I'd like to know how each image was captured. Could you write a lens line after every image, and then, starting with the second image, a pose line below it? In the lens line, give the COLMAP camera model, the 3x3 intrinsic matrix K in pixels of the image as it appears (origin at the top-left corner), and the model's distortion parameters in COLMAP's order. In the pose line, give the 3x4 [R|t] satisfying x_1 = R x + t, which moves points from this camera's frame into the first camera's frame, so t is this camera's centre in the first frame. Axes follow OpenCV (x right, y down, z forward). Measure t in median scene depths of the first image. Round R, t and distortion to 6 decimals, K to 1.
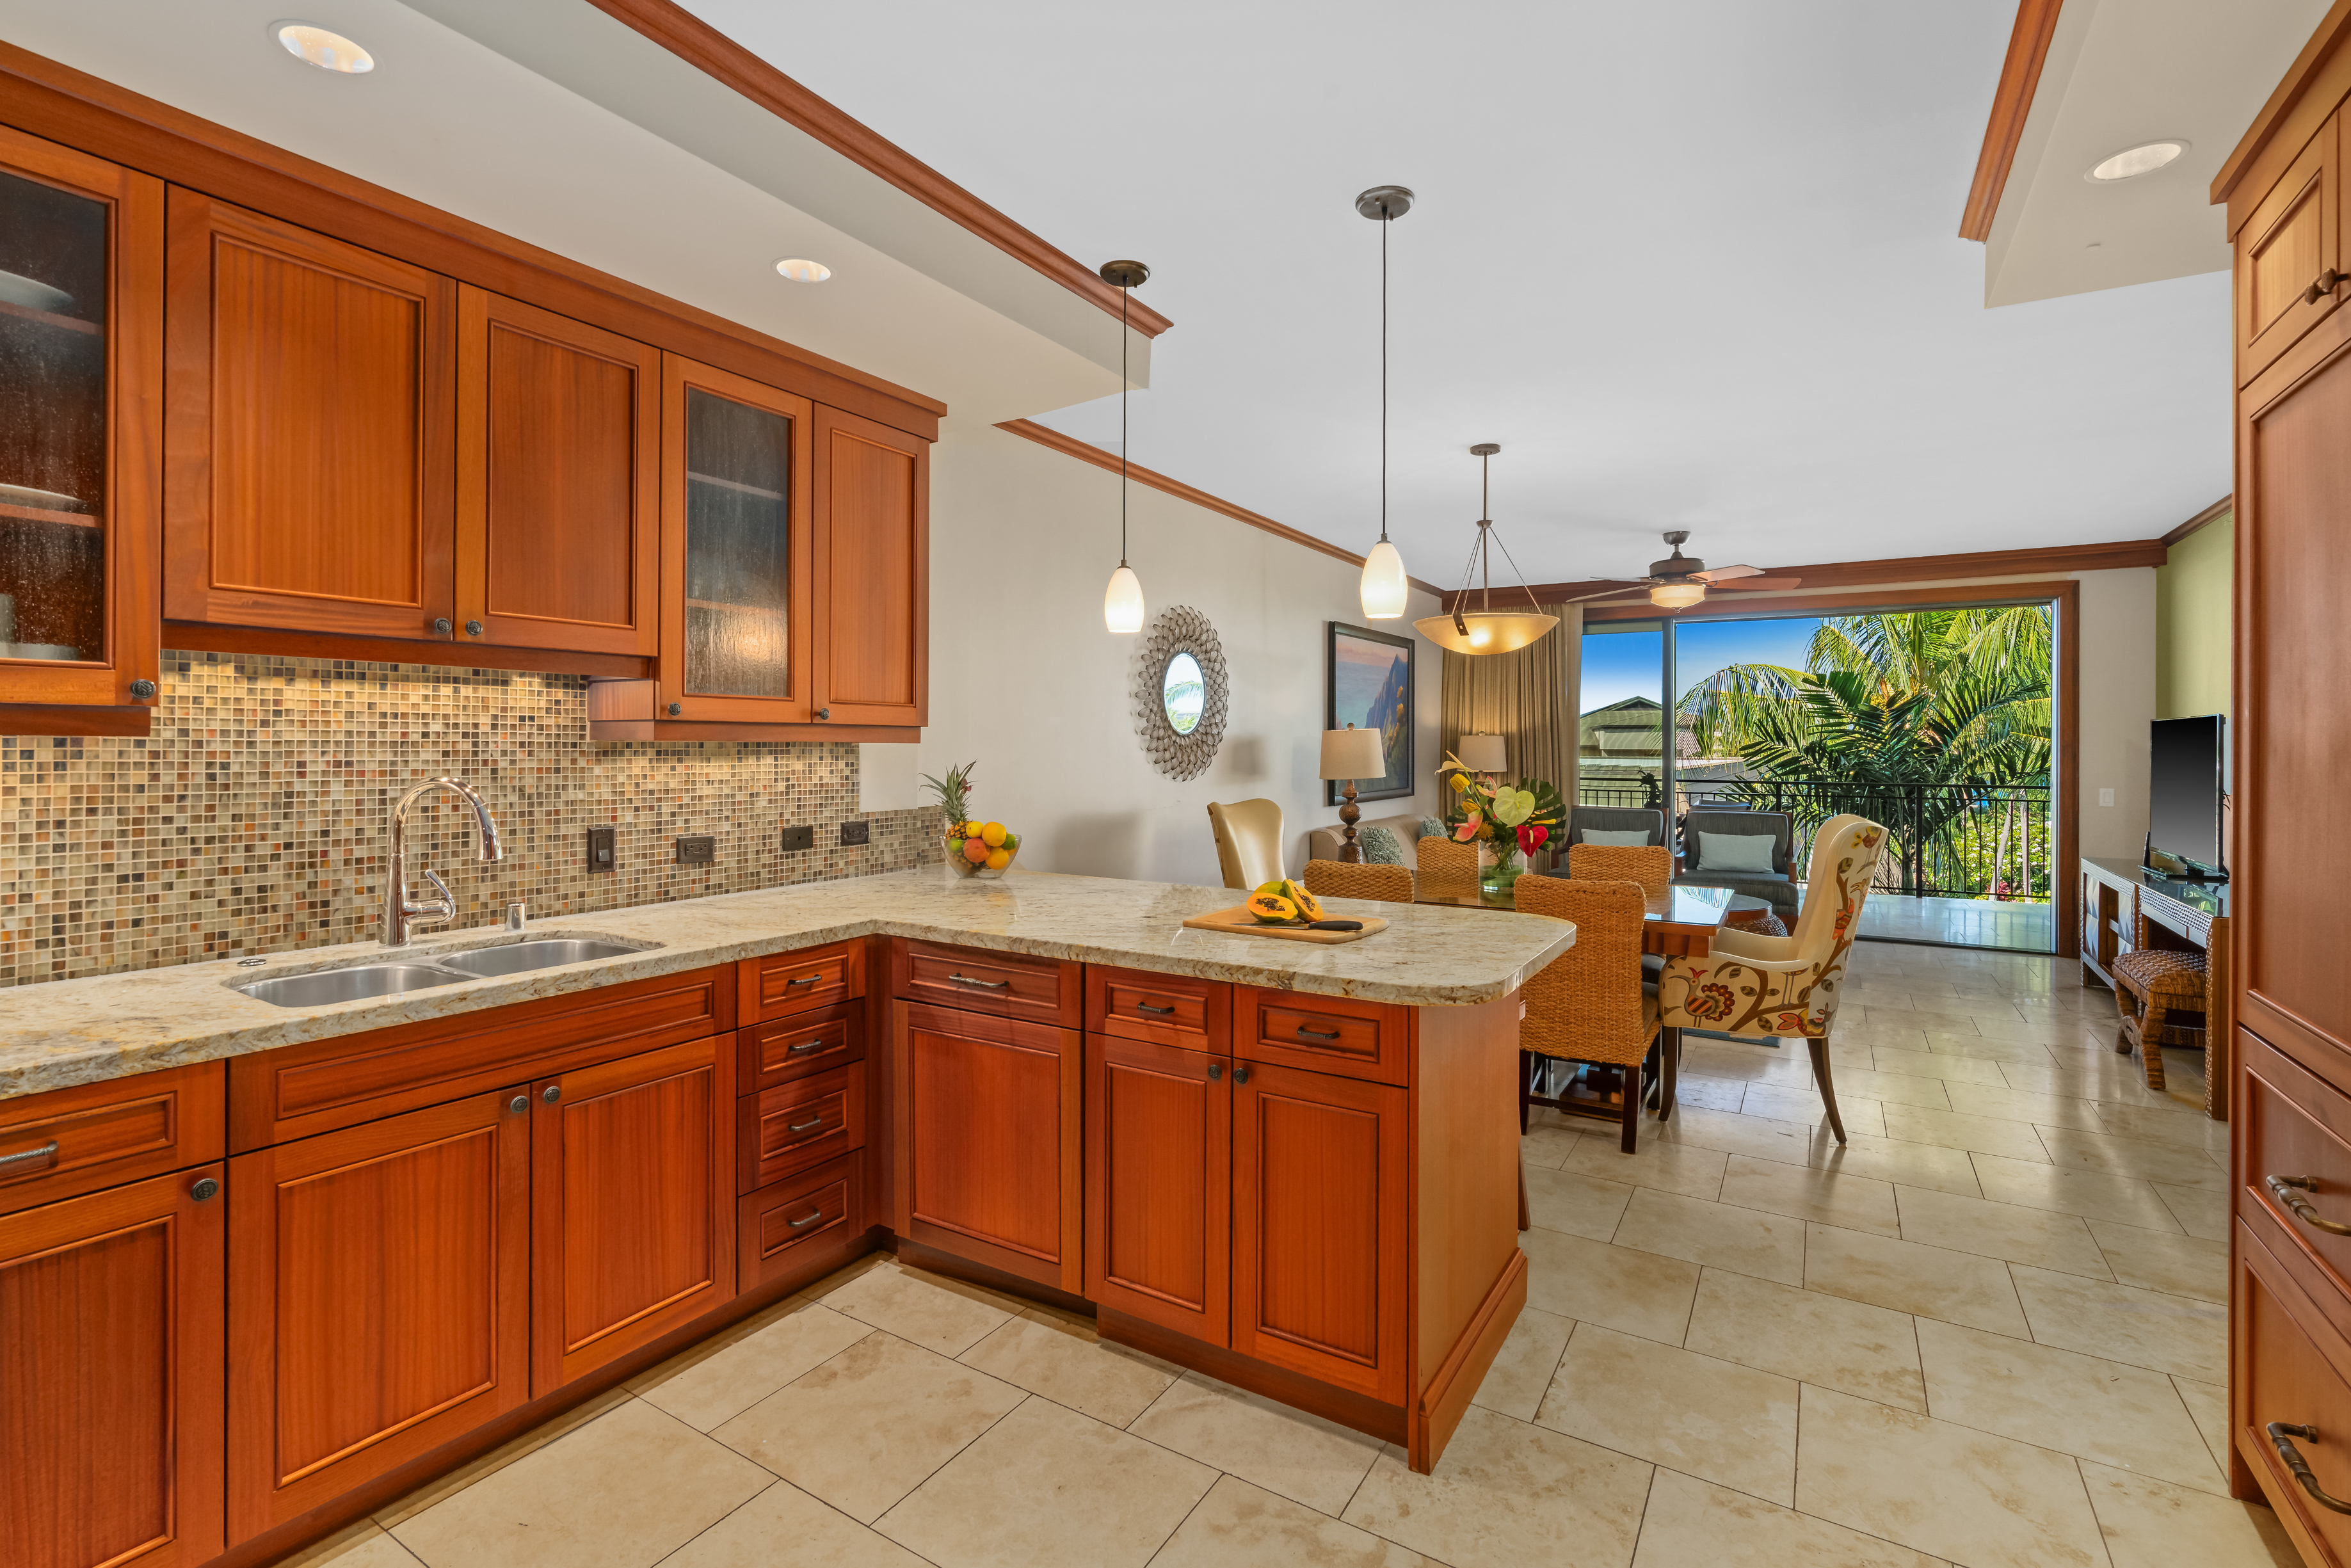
lens RADIAL K [[1083.9, 0, 1166.4], [0, 1083.9, 750.8], [0, 0, 1]] dist [-0.011827, 0.004990]
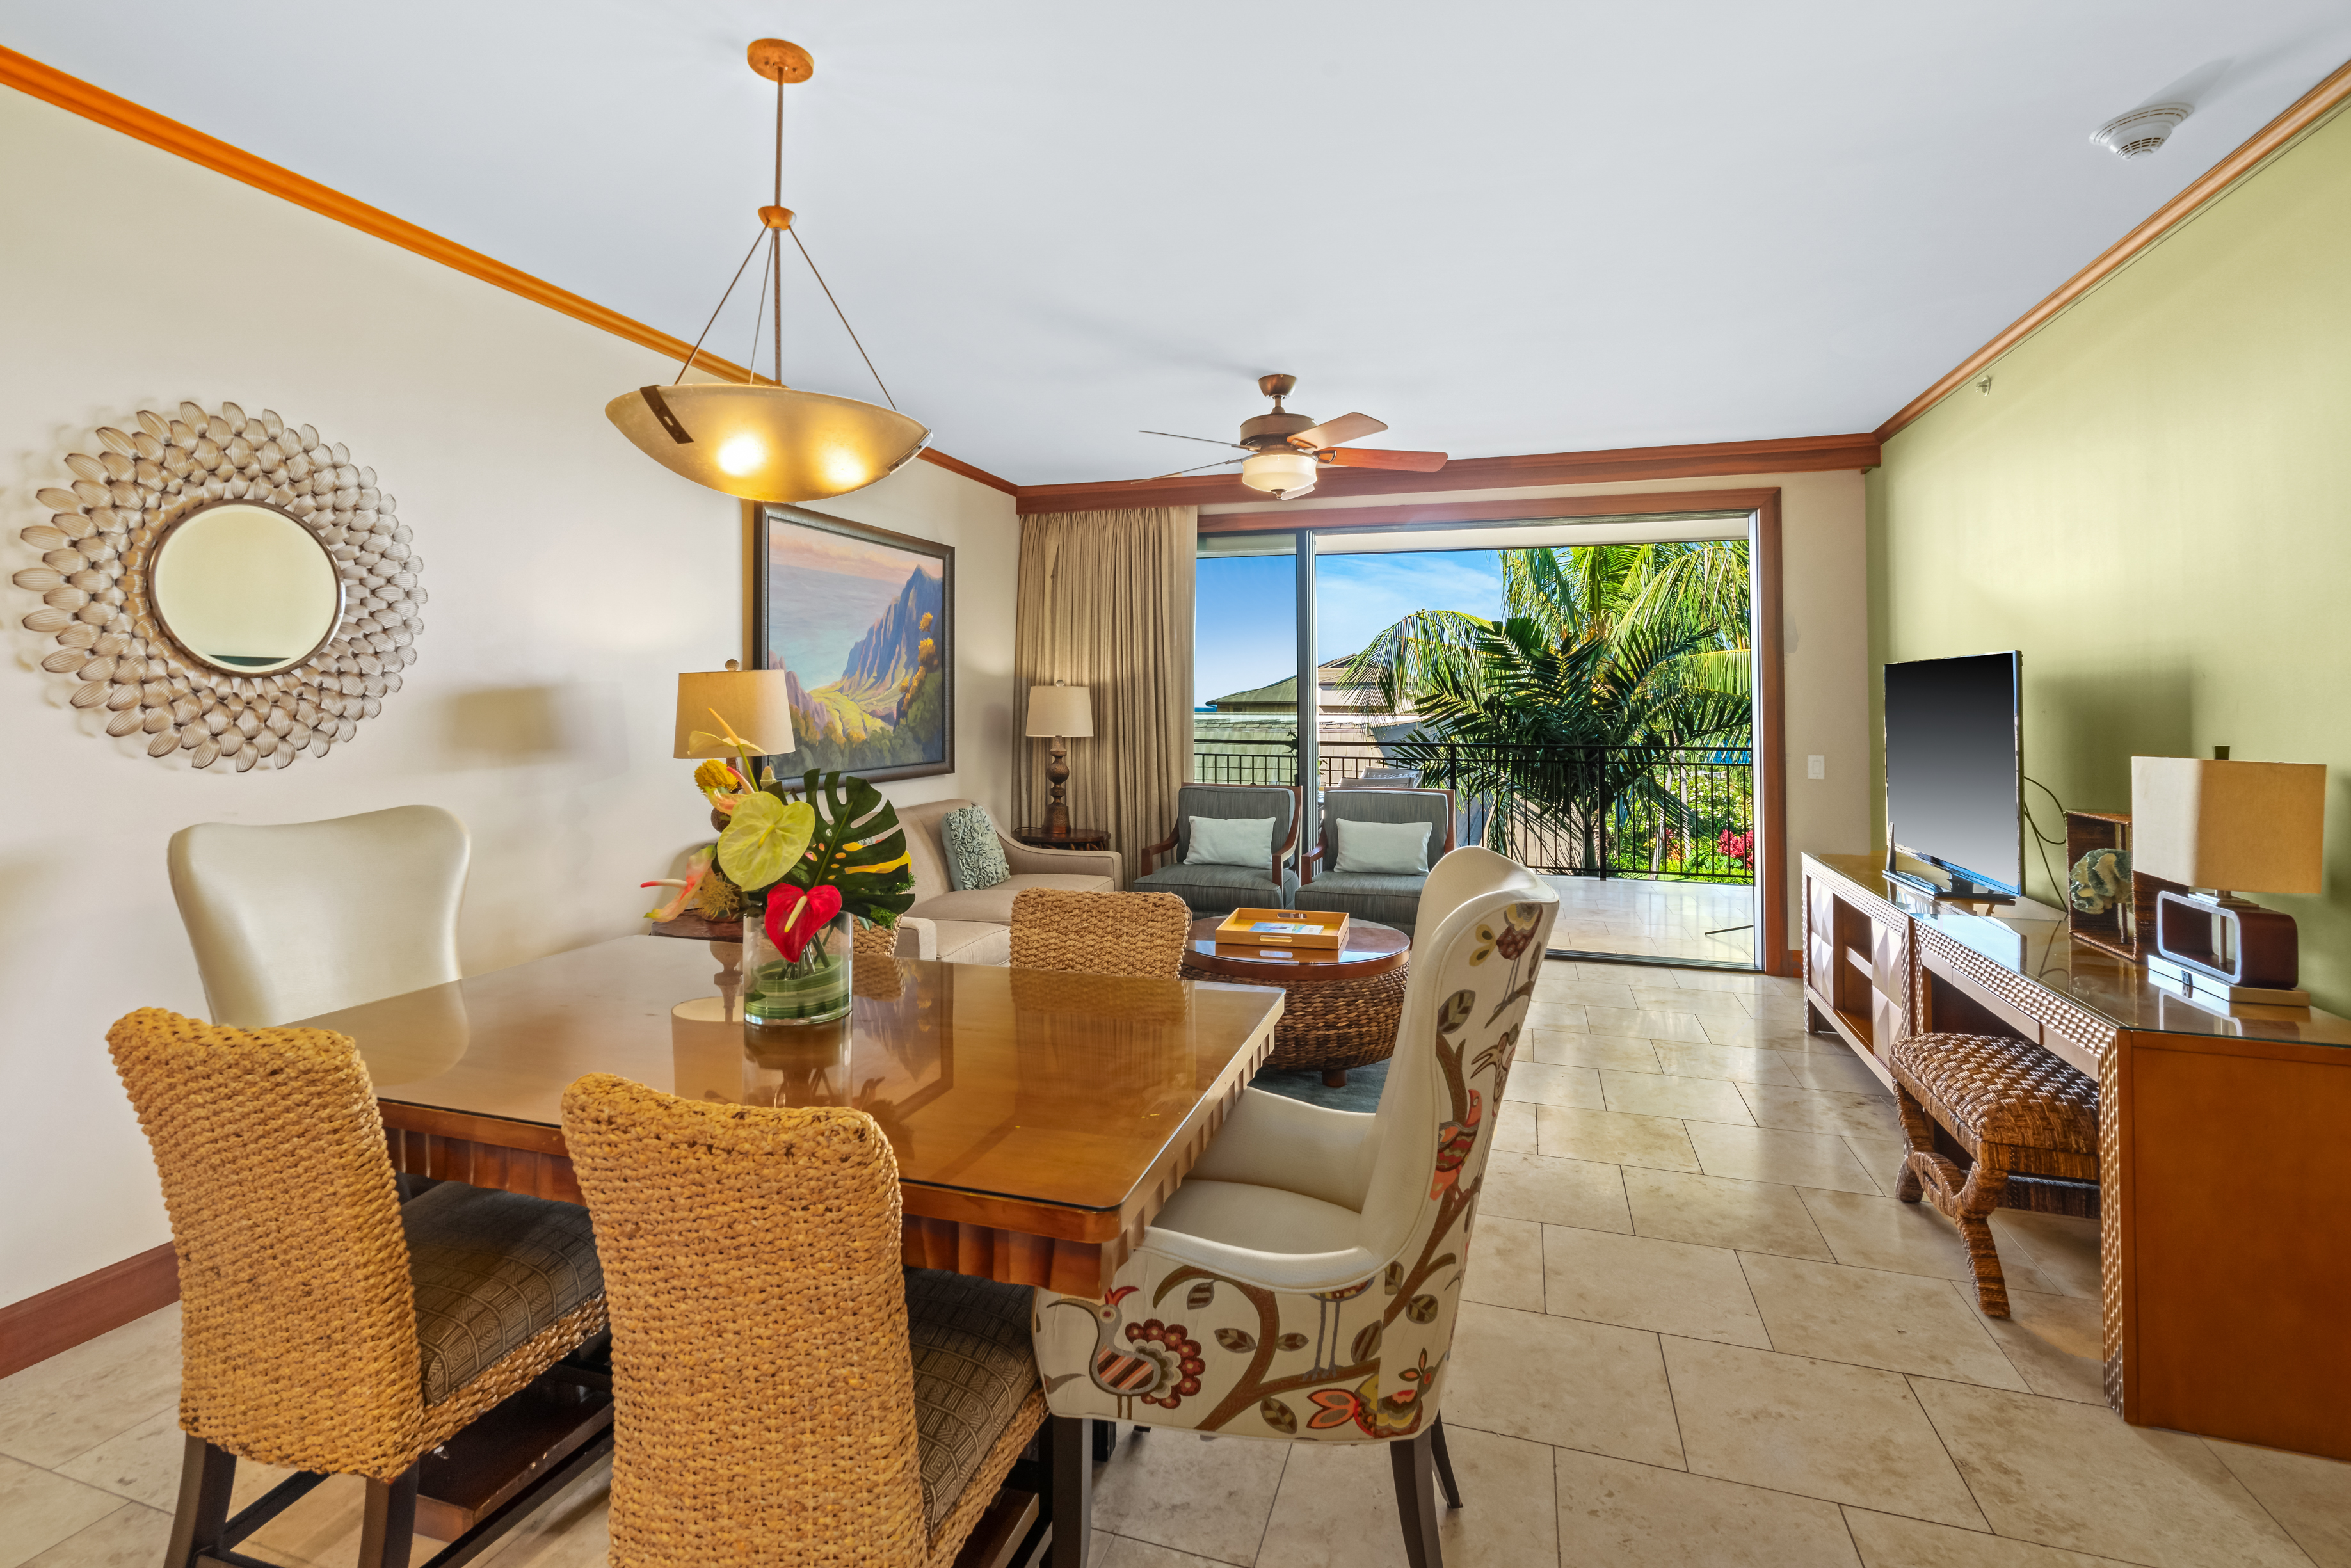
lens RADIAL K [[1103.0, 0, 1165.1], [0, 1103.0, 676.1], [0, 0, 1]] dist [-0.013281, 0.001400]
pose [[0.971891, 0.005091, 0.235376, 0.285909], [0.001681, 0.999591, -0.028560, -0.000028], [-0.235425, 0.028153, 0.971485, 0.421741]]
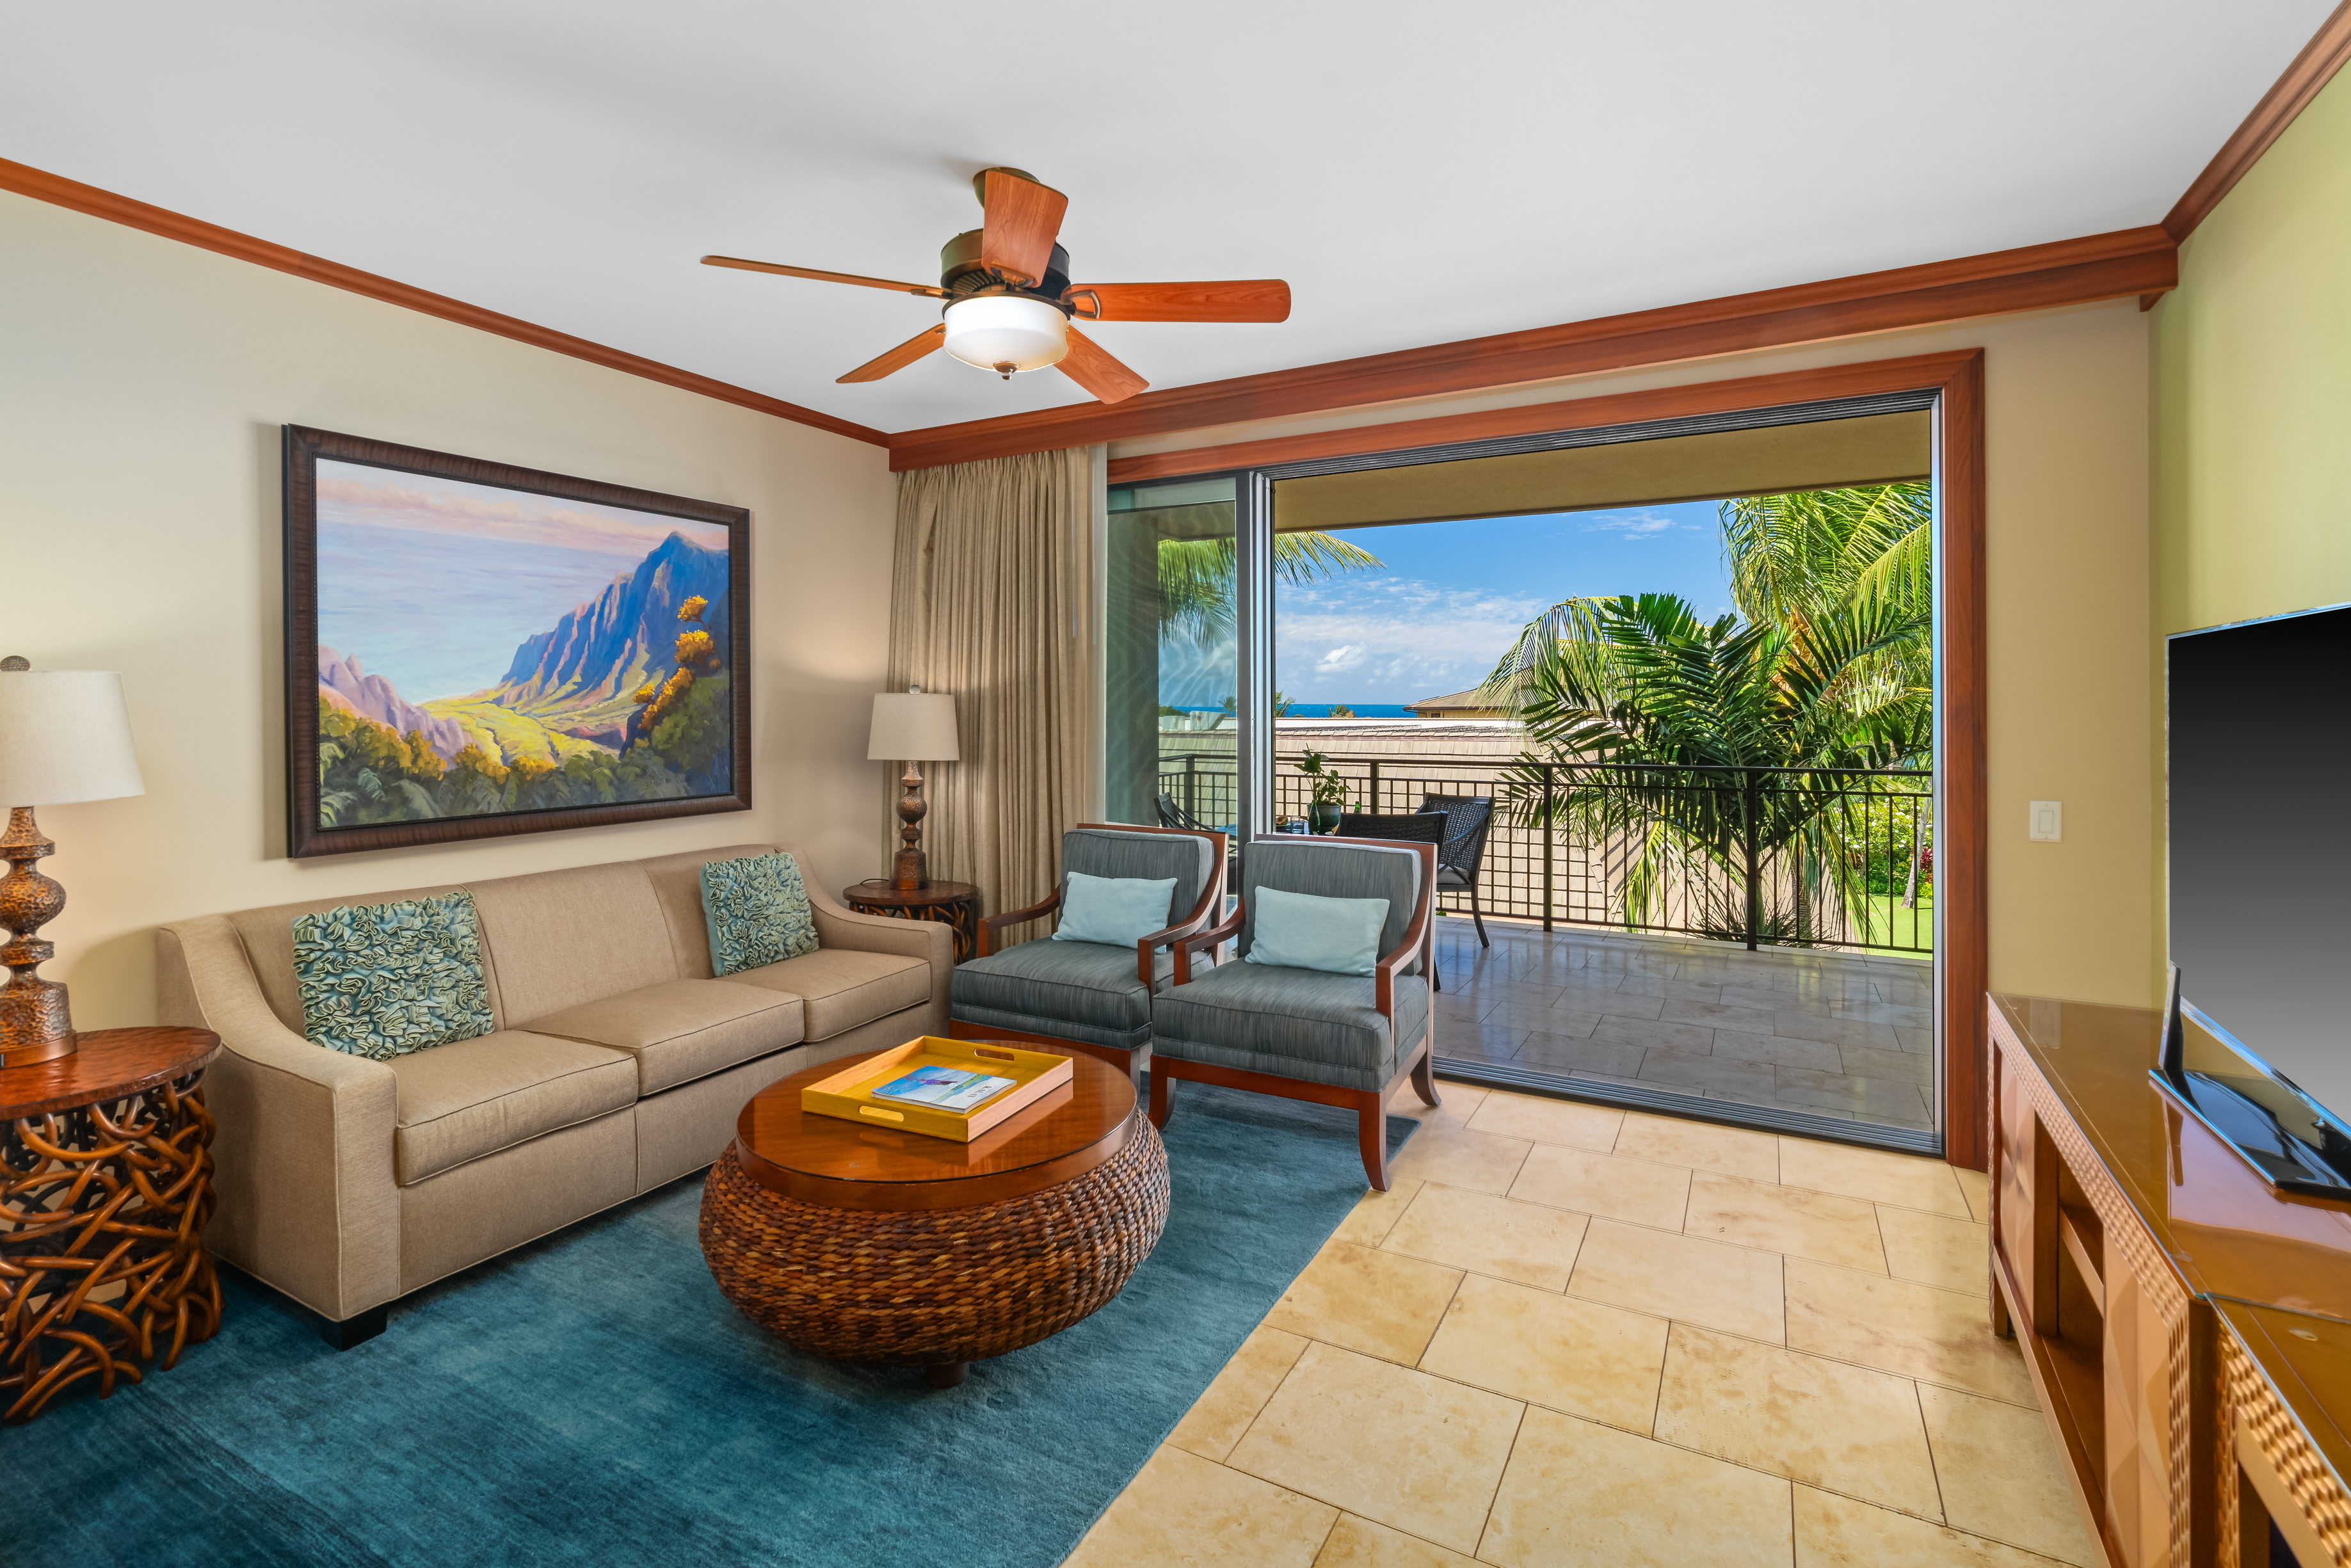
lens RADIAL K [[1083.9, 0, 1167.5], [0, 1083.9, 710.6], [0, 0, 1]] dist [-0.011827, 0.004990]
pose [[0.998999, -0.005275, 0.044418, 0.597389], [0.005412, 0.999981, -0.002966, -0.005041], [-0.044401, 0.003203, 0.999009, 0.695318]]
